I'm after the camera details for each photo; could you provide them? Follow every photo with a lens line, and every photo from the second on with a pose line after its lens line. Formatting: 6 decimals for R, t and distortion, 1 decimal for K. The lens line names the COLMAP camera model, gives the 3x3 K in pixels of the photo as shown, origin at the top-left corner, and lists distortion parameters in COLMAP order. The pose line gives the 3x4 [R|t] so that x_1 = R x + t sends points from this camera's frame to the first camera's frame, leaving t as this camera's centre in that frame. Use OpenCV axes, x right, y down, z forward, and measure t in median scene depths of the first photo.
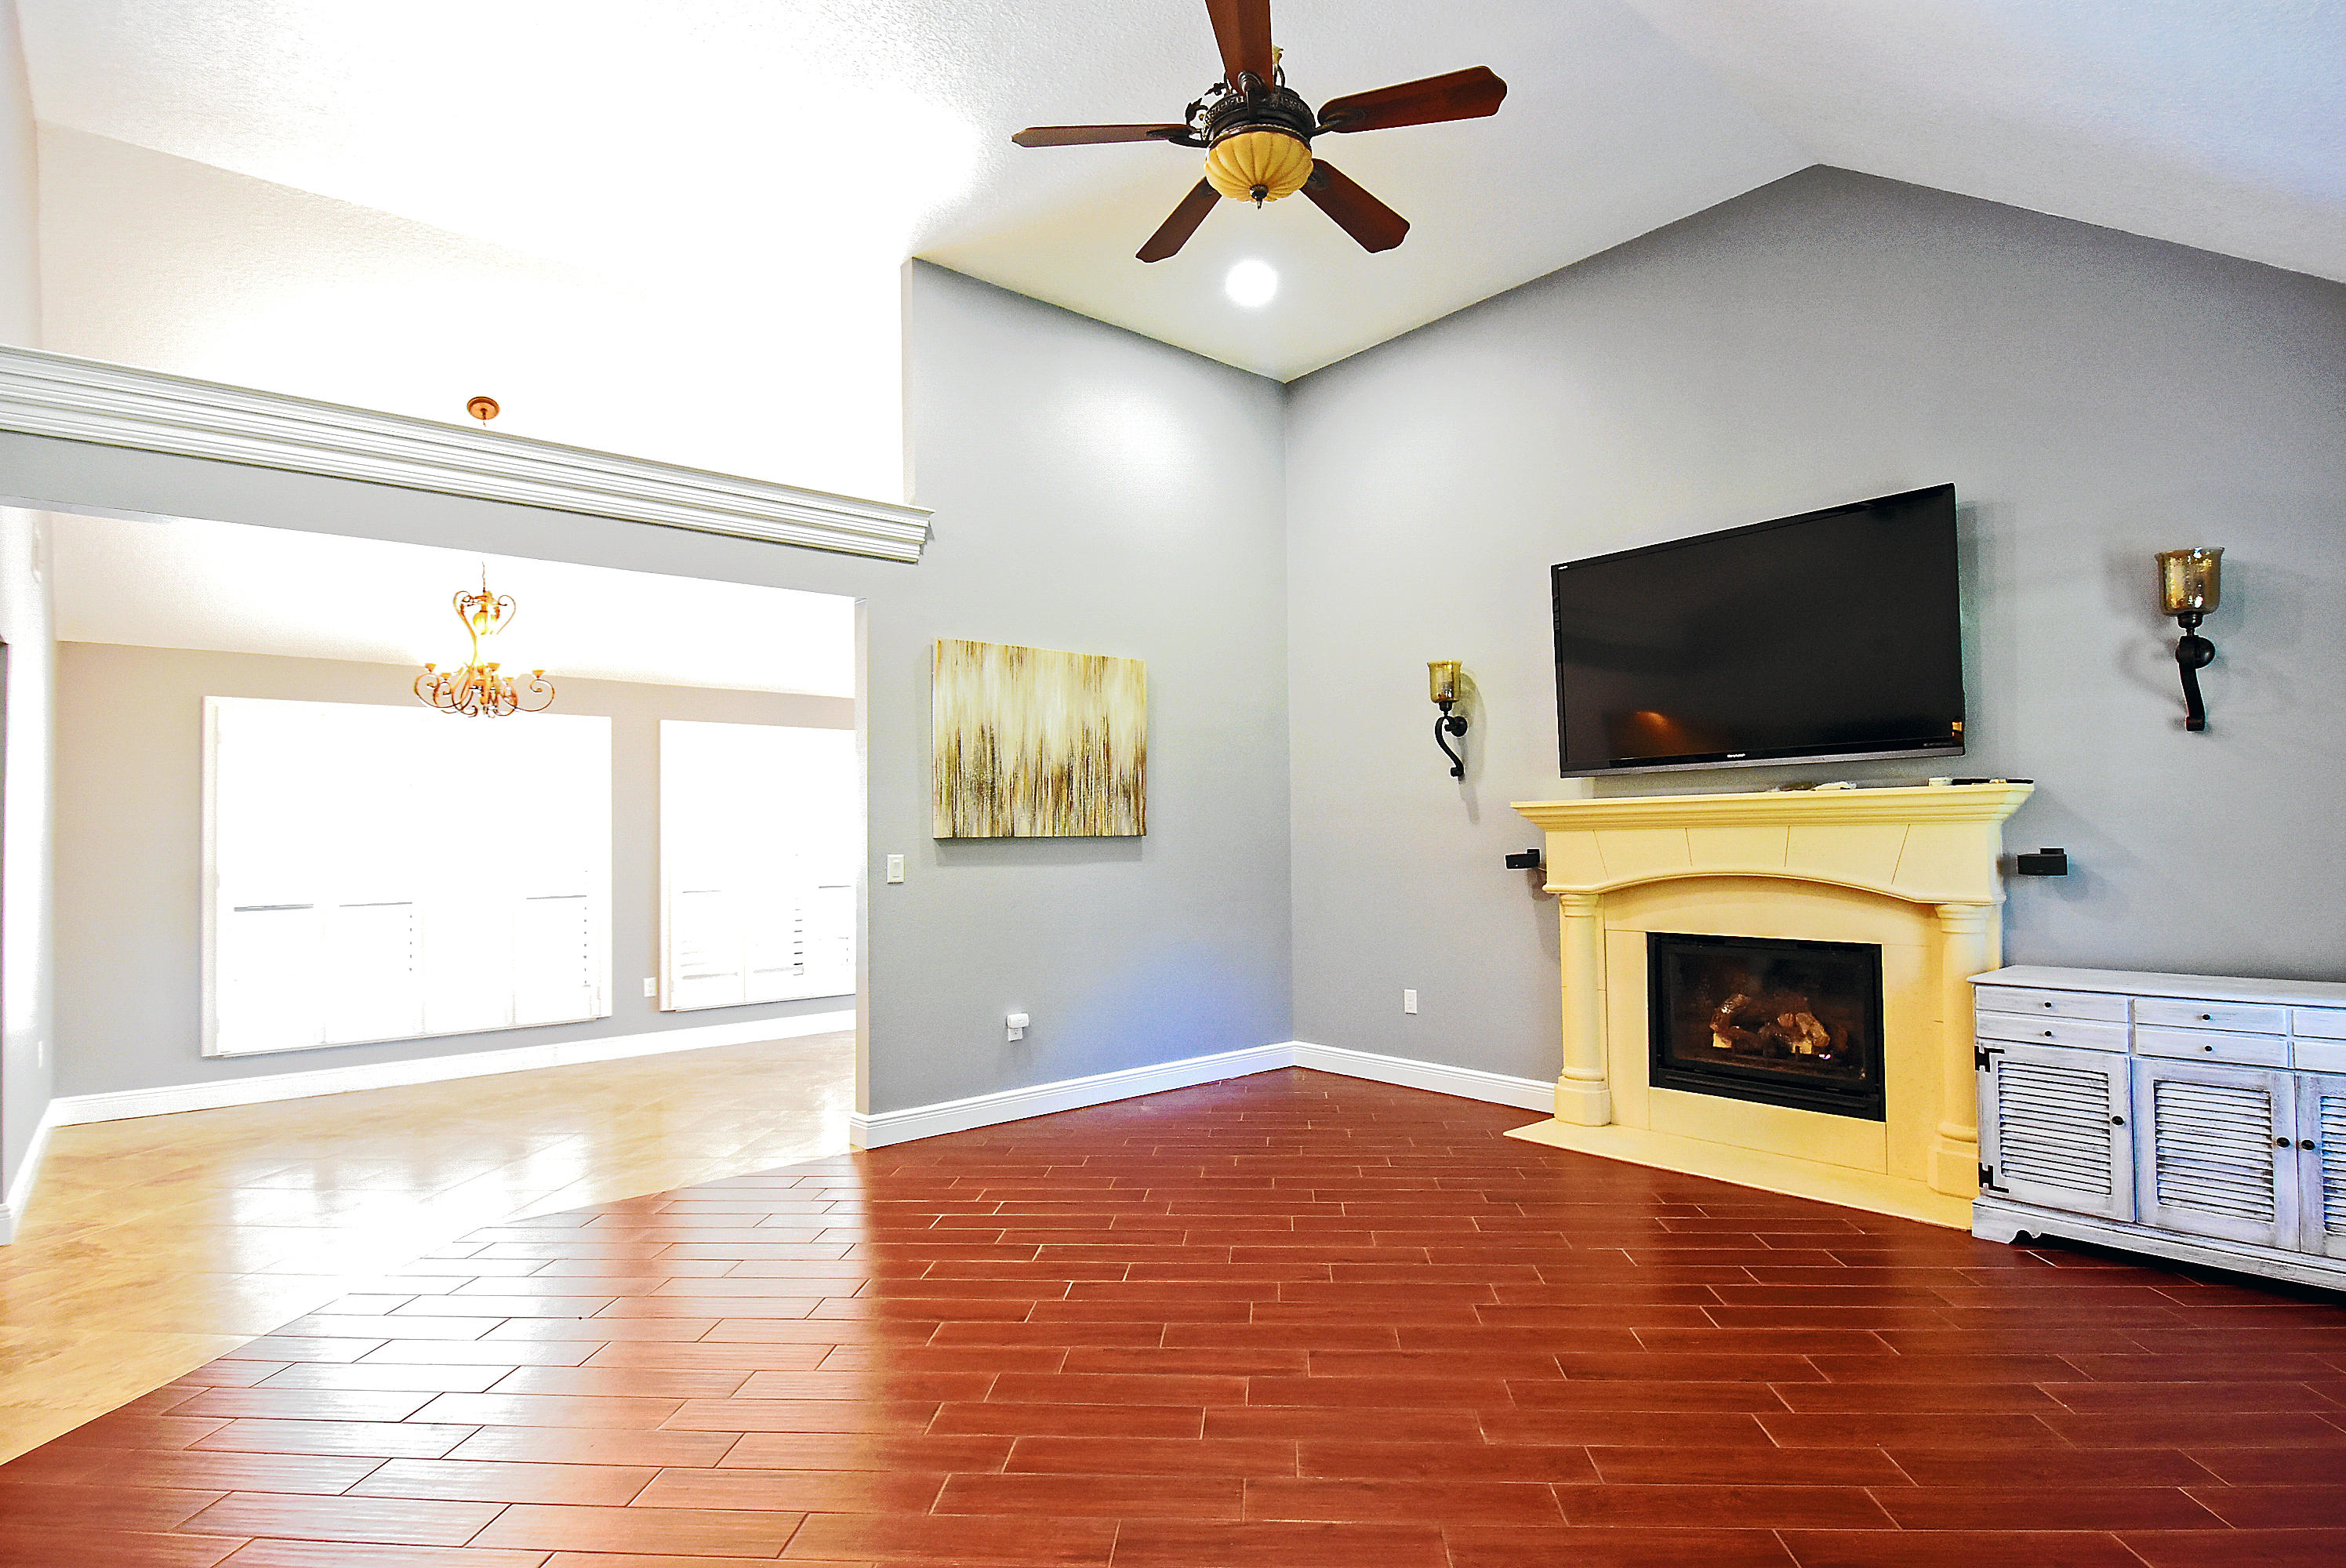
lens RADIAL K [[1178.8, 0, 1179.1], [0, 1178.8, 789.3], [0, 0, 1]] dist [-0.006145, -0.002392]
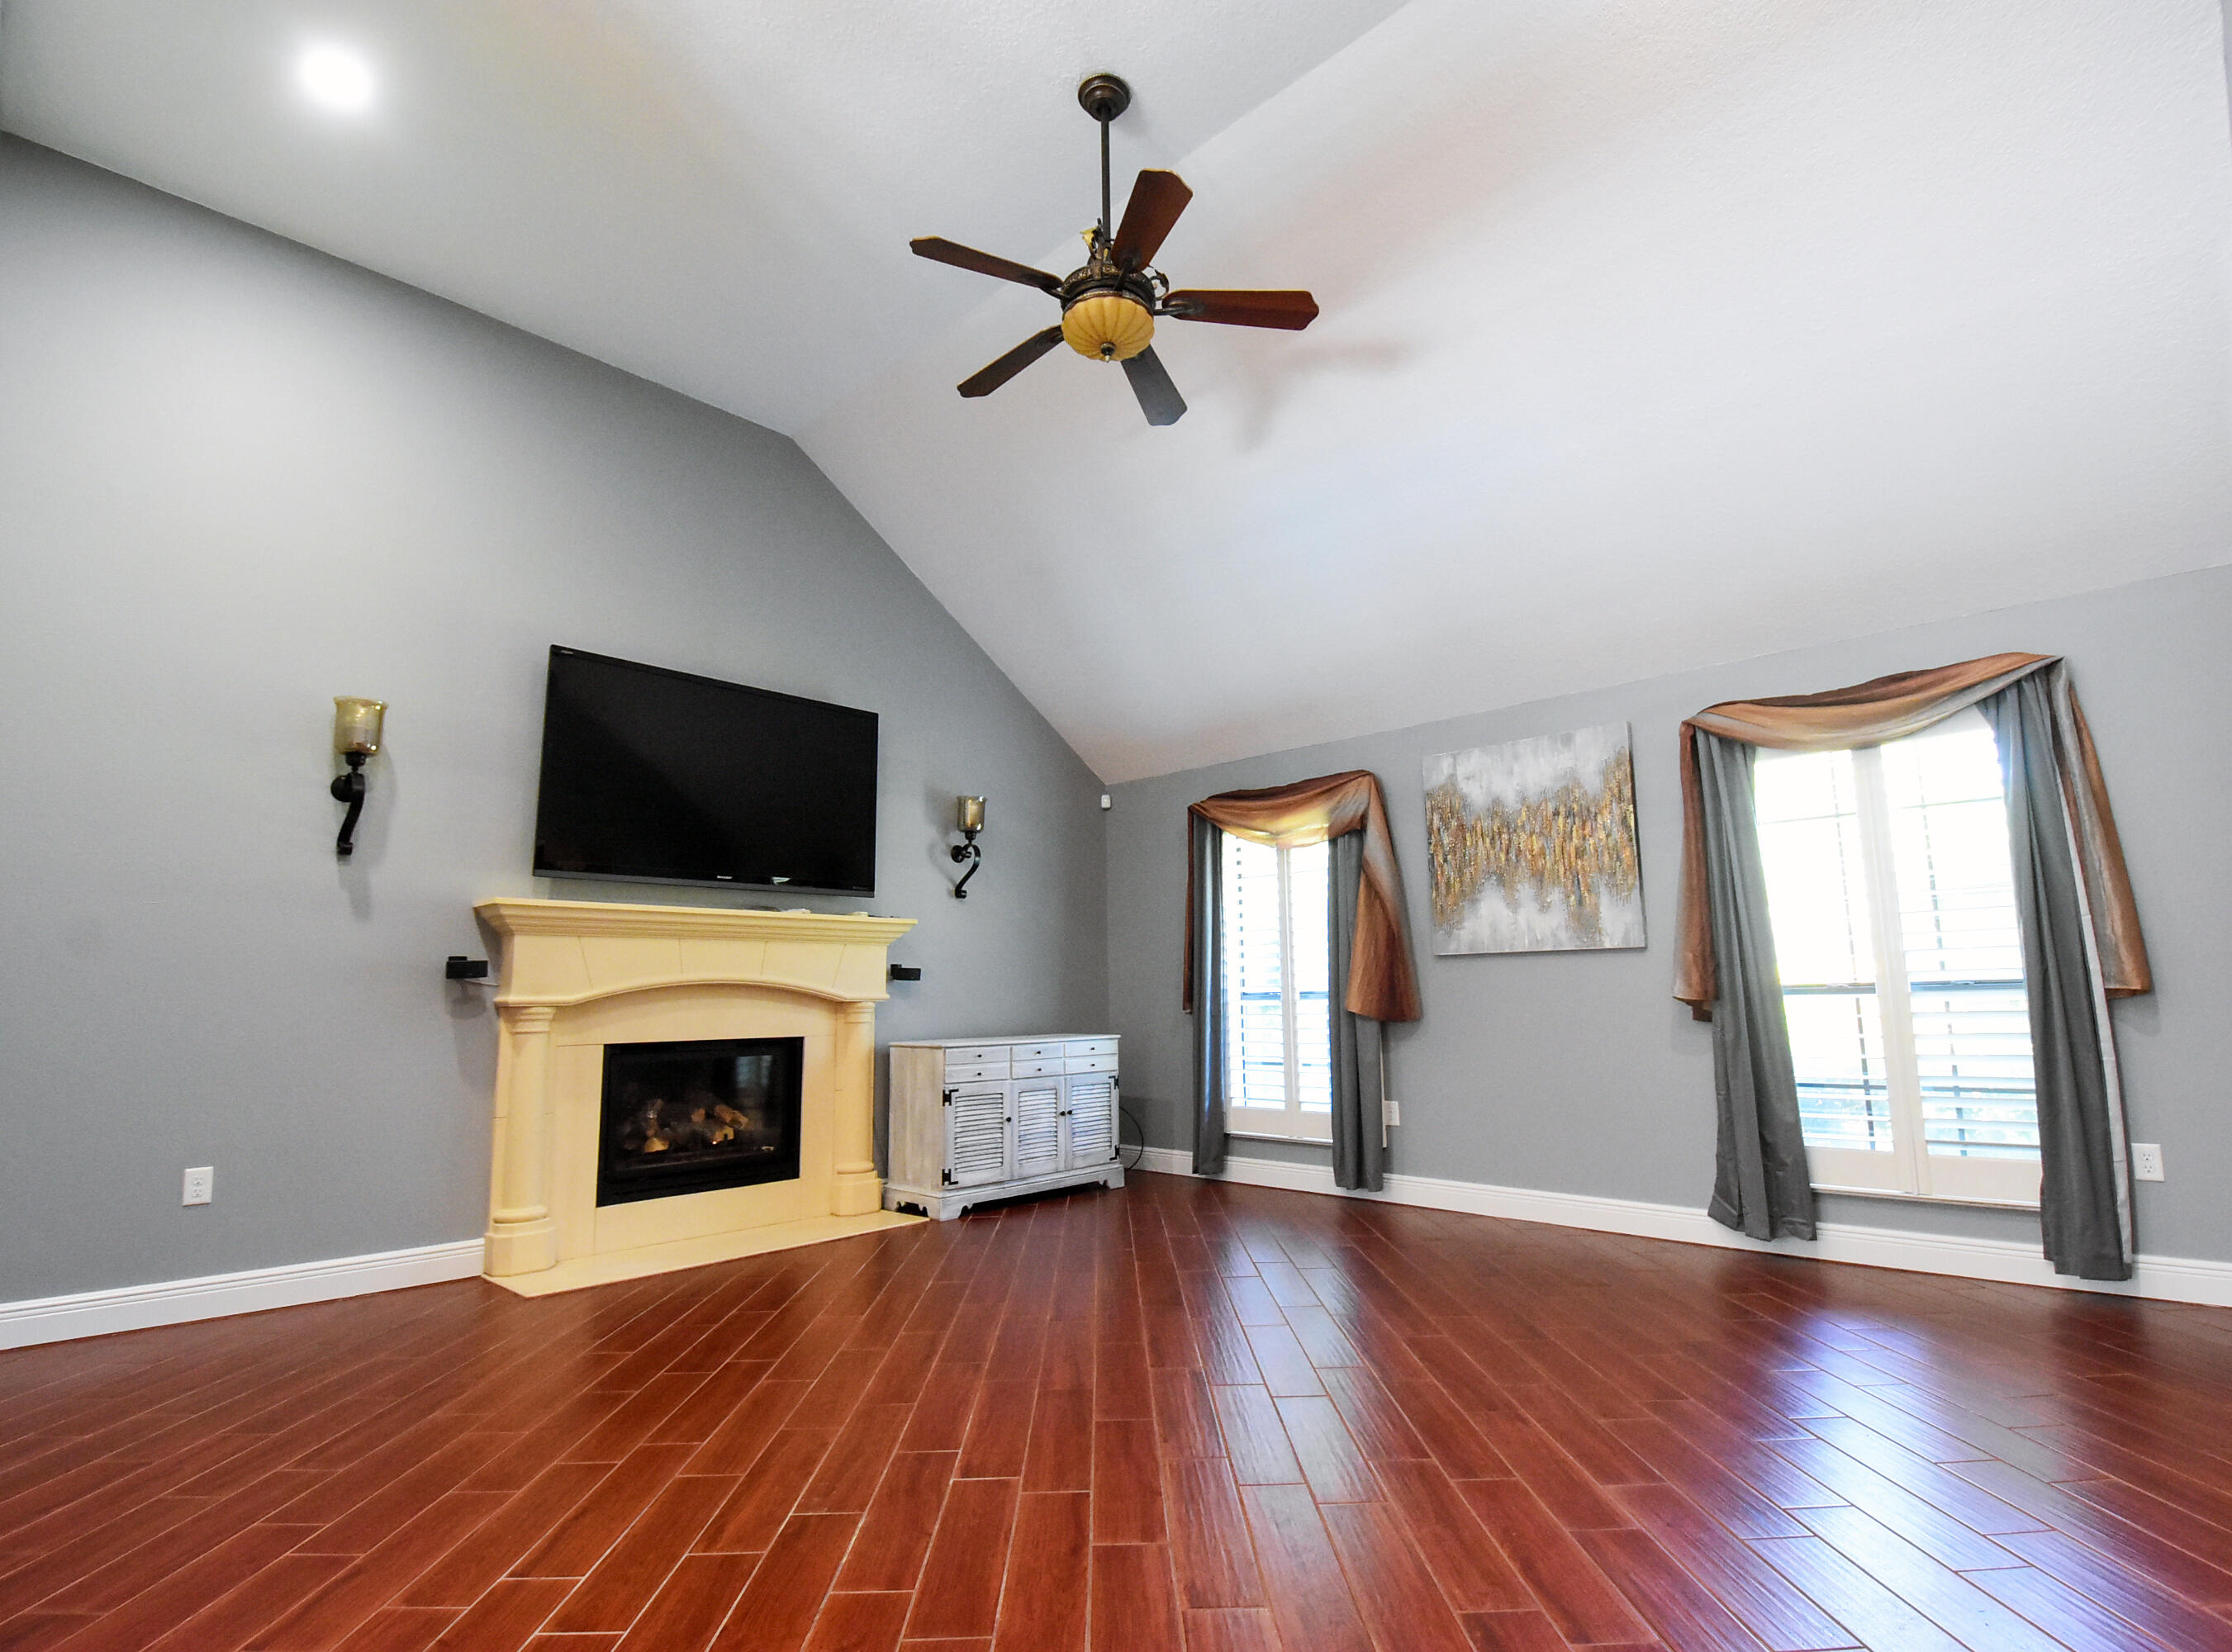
lens RADIAL K [[1115.6, 0, 1120.1], [0, 1115.6, 823.4], [0, 0, 1]] dist [-0.001007, -0.000536]
pose [[-0.108155, 0.173101, 0.978948, -0.715522], [-0.027657, 0.983819, -0.177018, 0.113781], [-0.993749, -0.046220, -0.101617, 0.826324]]
